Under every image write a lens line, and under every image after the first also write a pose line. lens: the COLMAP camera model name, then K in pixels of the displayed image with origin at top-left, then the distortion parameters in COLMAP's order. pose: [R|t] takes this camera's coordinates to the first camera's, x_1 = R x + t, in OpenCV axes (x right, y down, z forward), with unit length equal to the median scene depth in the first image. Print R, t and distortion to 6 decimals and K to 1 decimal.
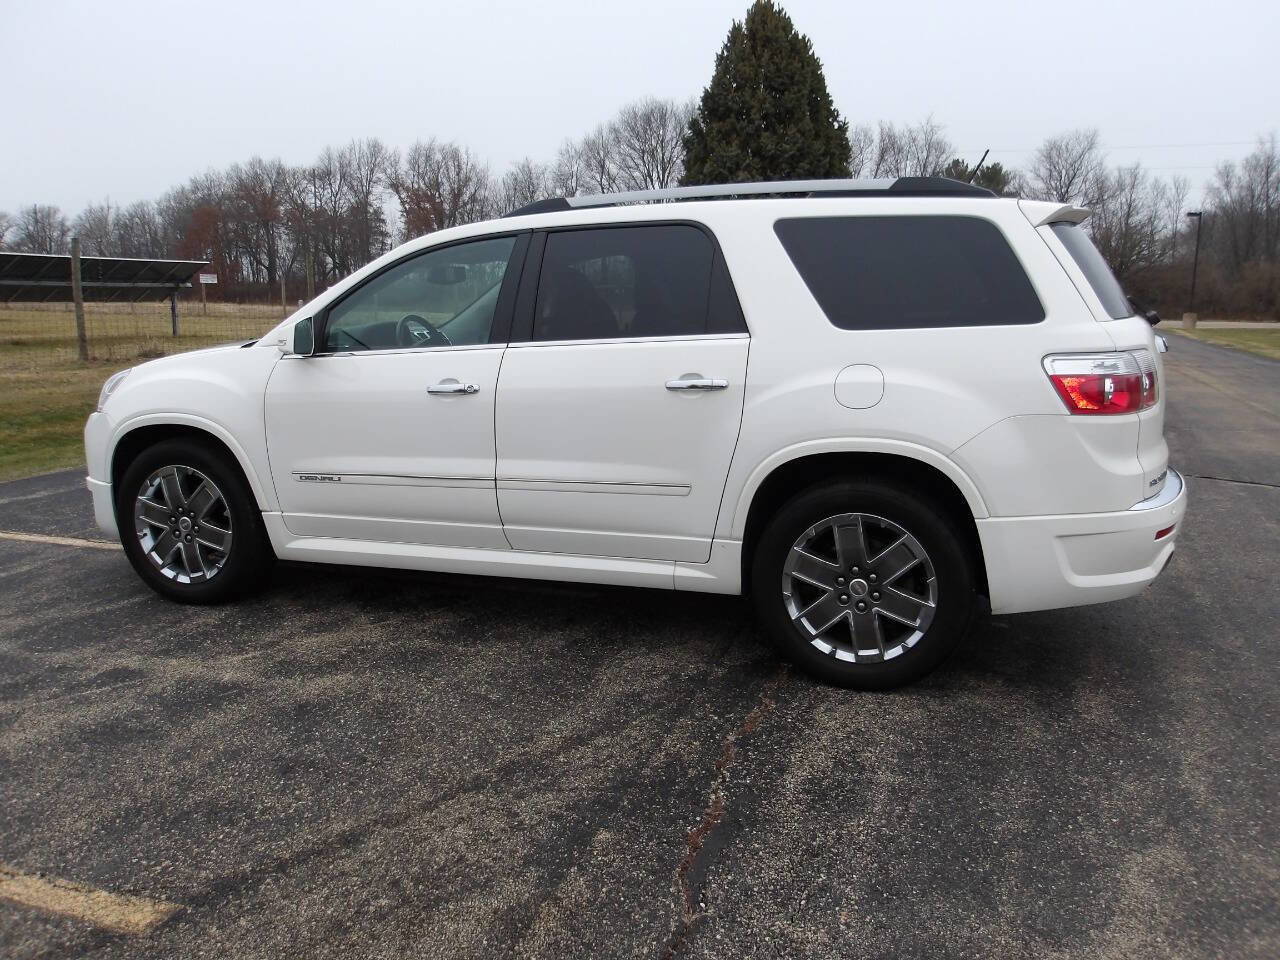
lens RADIAL K [[1062.7, 0, 638.4], [0, 1062.7, 481.6], [0, 0, 1]] dist [-0.000859, 0.007744]
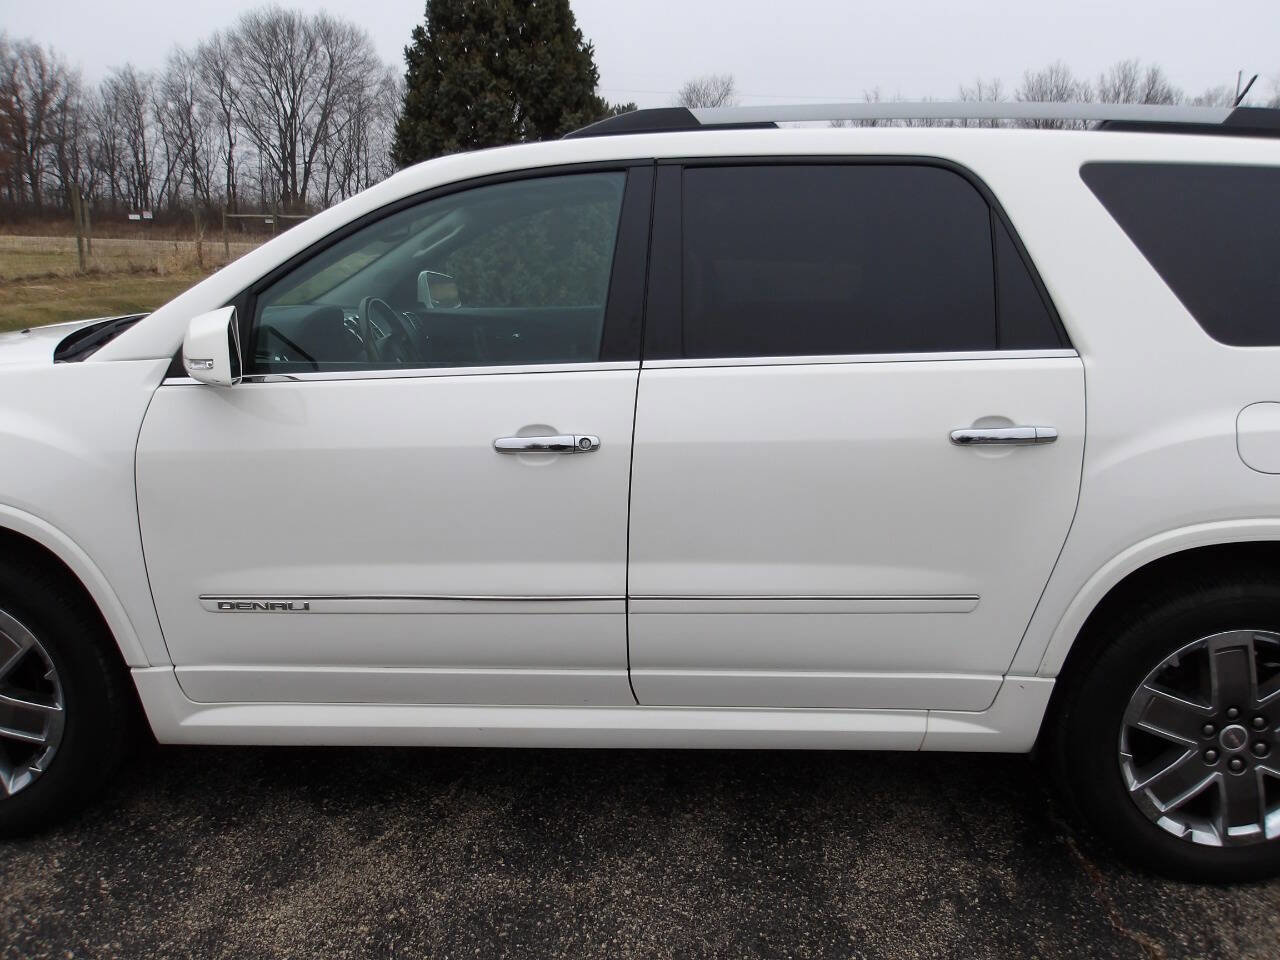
lens RADIAL K [[1065.2, 0, 640.0], [0, 1065.2, 480.0], [0, 0, 1]] dist [0.004849, 0.002747]
pose [[0.944282, -0.052733, 0.324885, -0.339124], [0.033970, 0.997425, 0.063161, -0.111146], [-0.327379, -0.048606, 0.943642, 0.494231]]
